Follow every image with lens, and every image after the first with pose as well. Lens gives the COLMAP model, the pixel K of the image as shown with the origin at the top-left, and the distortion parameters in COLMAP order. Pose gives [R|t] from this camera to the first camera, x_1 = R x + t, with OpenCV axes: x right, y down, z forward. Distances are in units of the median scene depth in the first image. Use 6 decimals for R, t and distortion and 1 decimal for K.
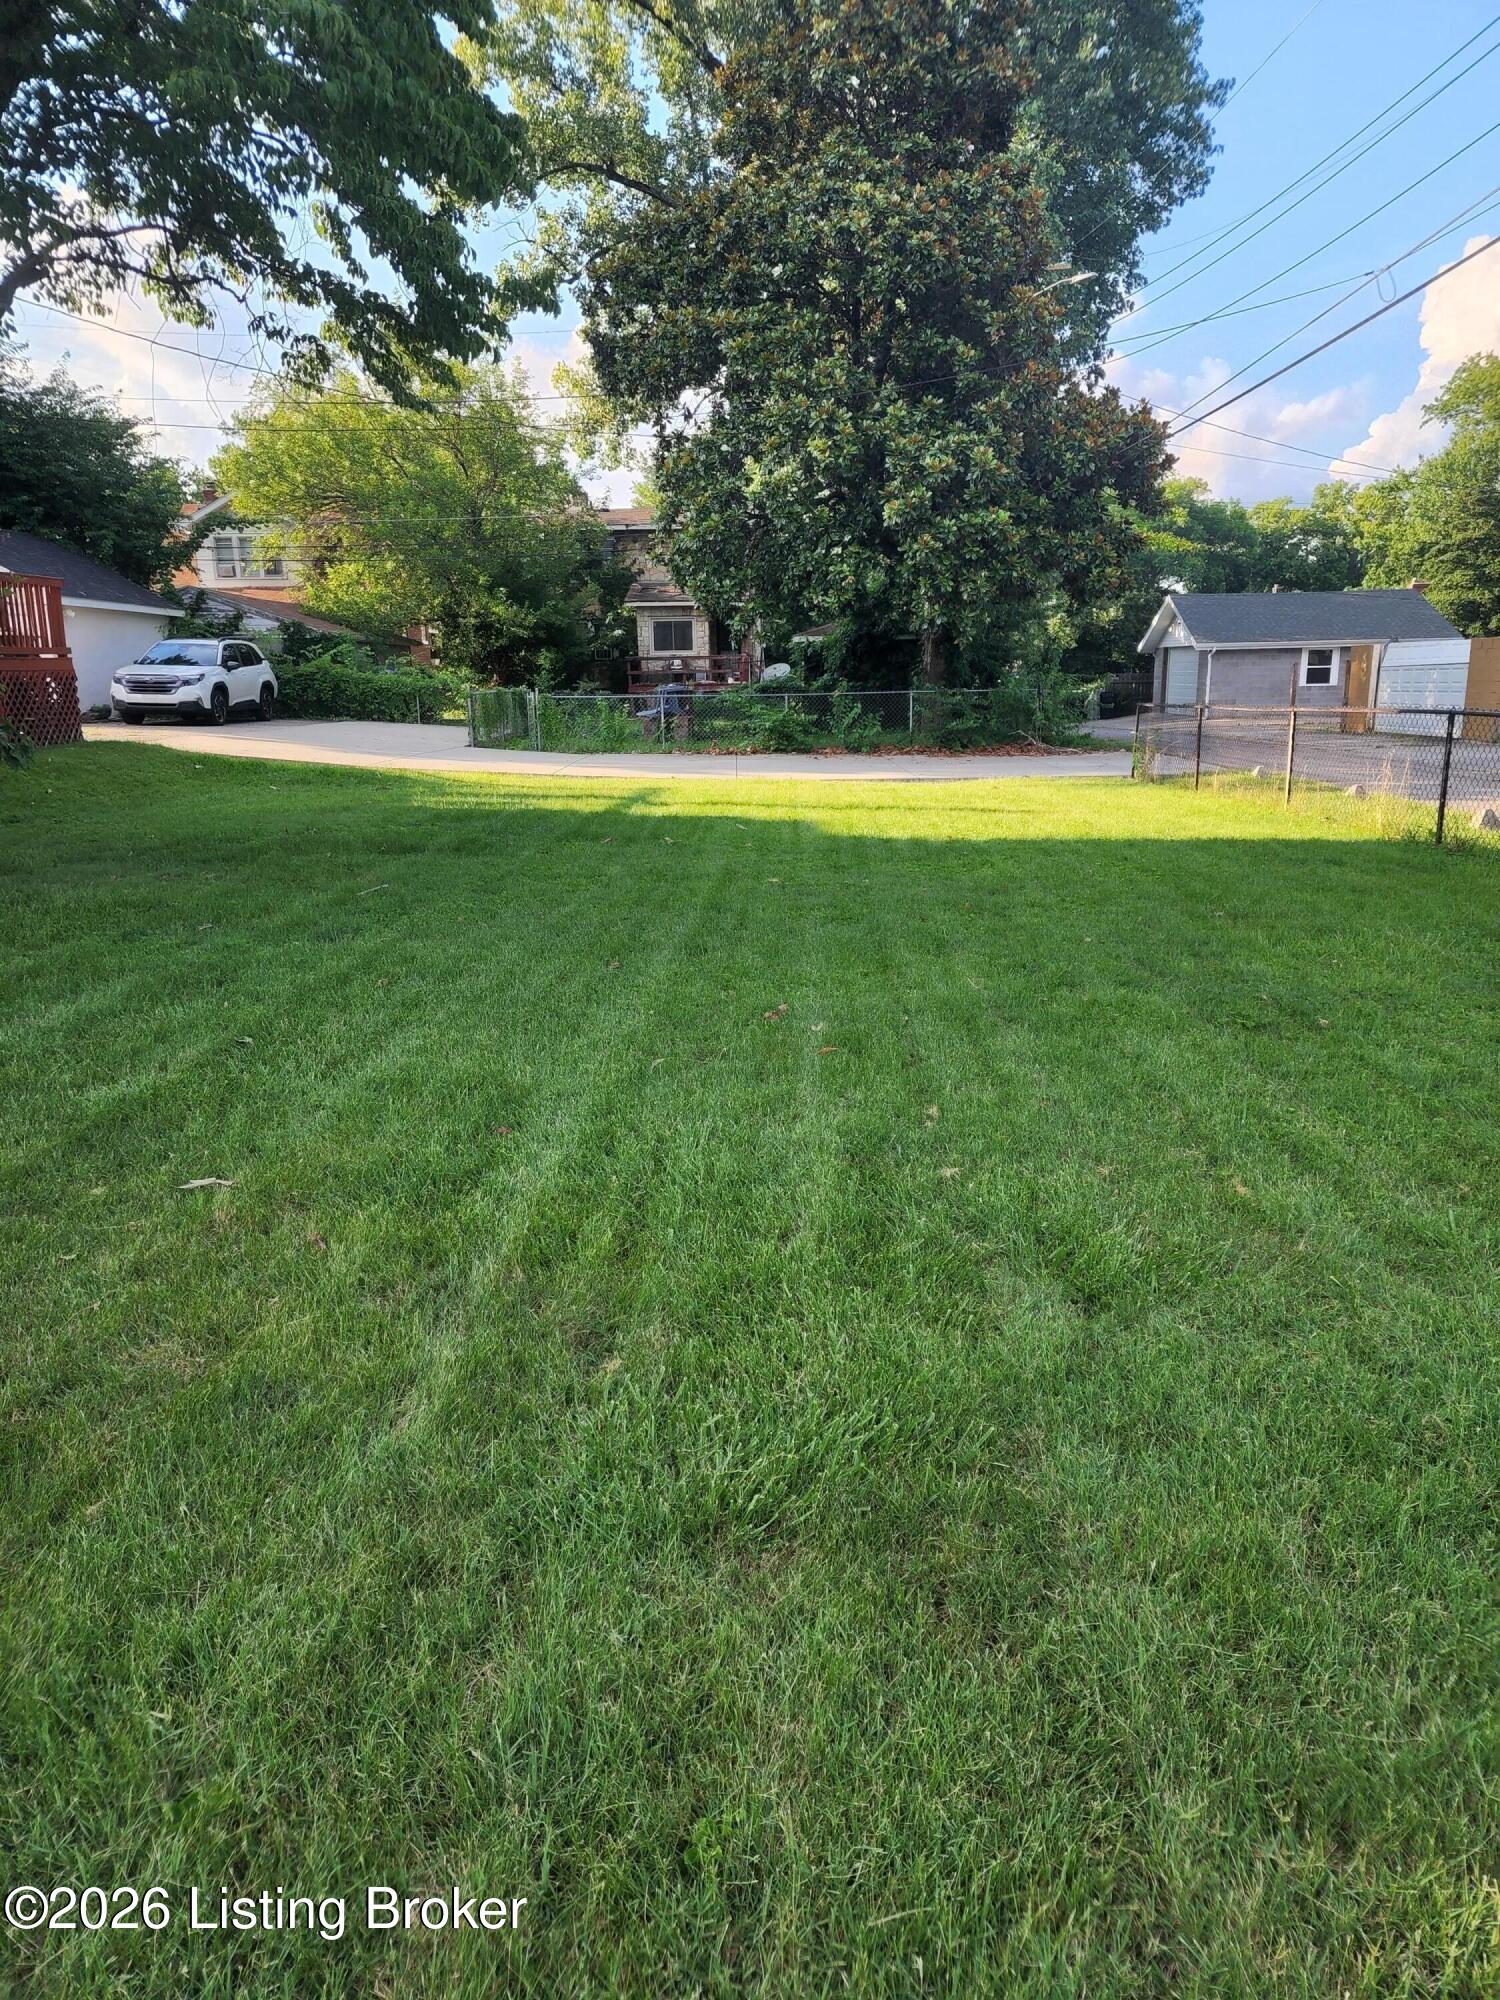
lens RADIAL K [[1333.4, 0, 741.5], [0, 1333.4, 1008.3], [0, 0, 1]] dist [0.057532, -0.048115]
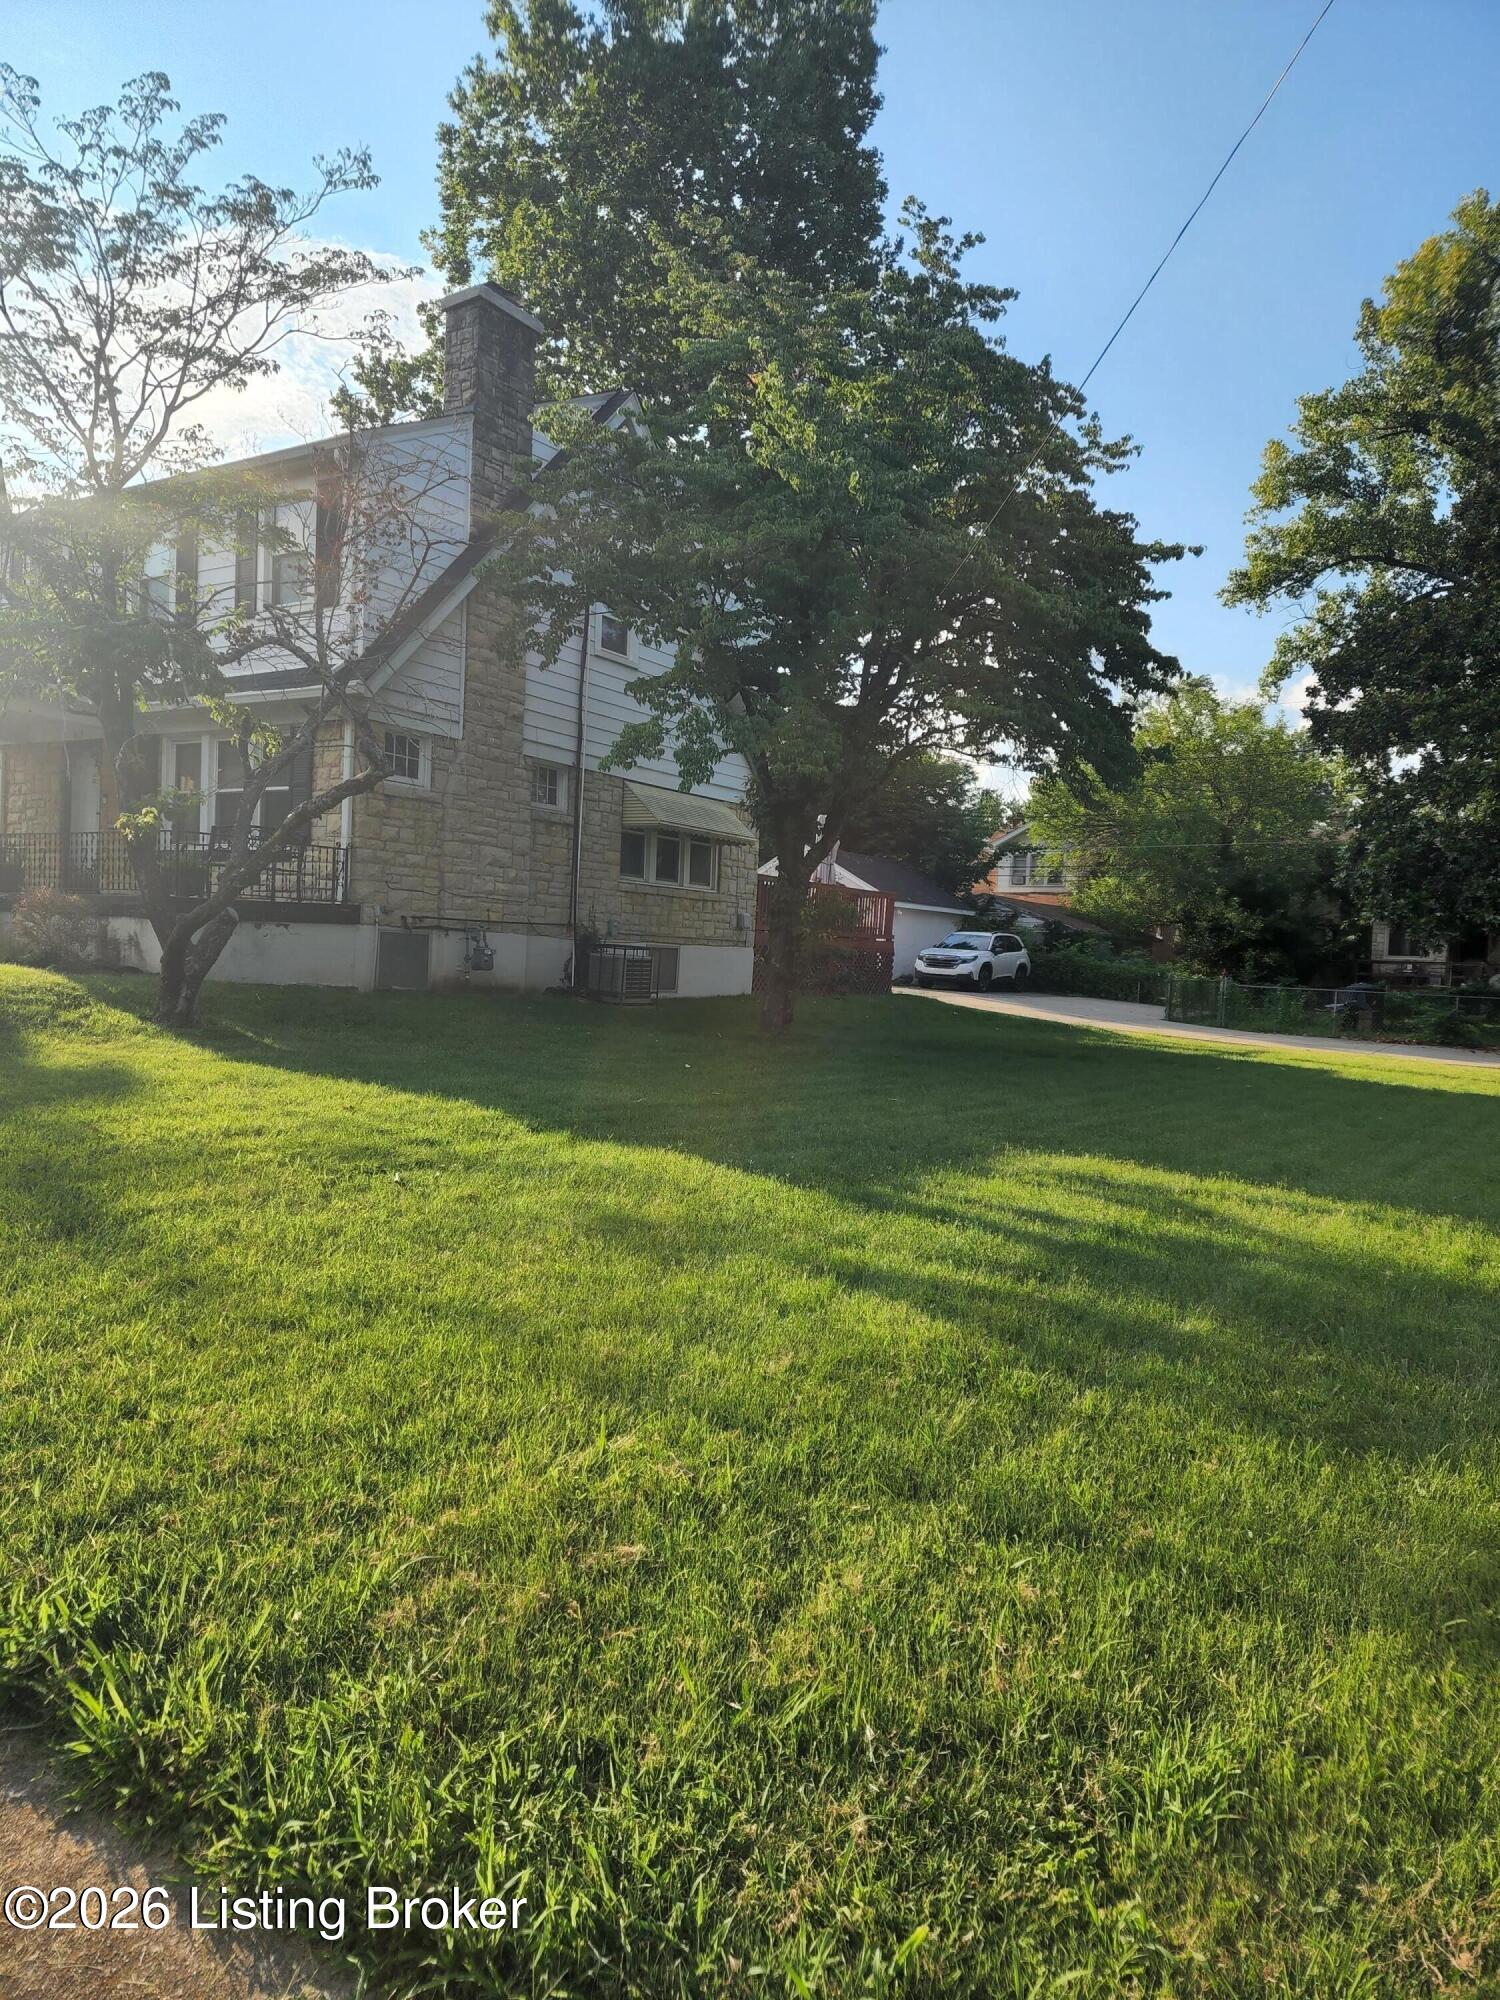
lens RADIAL K [[1333.4, 0, 741.5], [0, 1333.4, 1008.3], [0, 0, 1]] dist [0.057532, -0.048115]
pose [[0.843407, 0.070489, -0.532632, 0.107882], [-0.181182, 0.970602, -0.158446, 0.054078], [0.505805, 0.230138, 0.831383, -0.207722]]
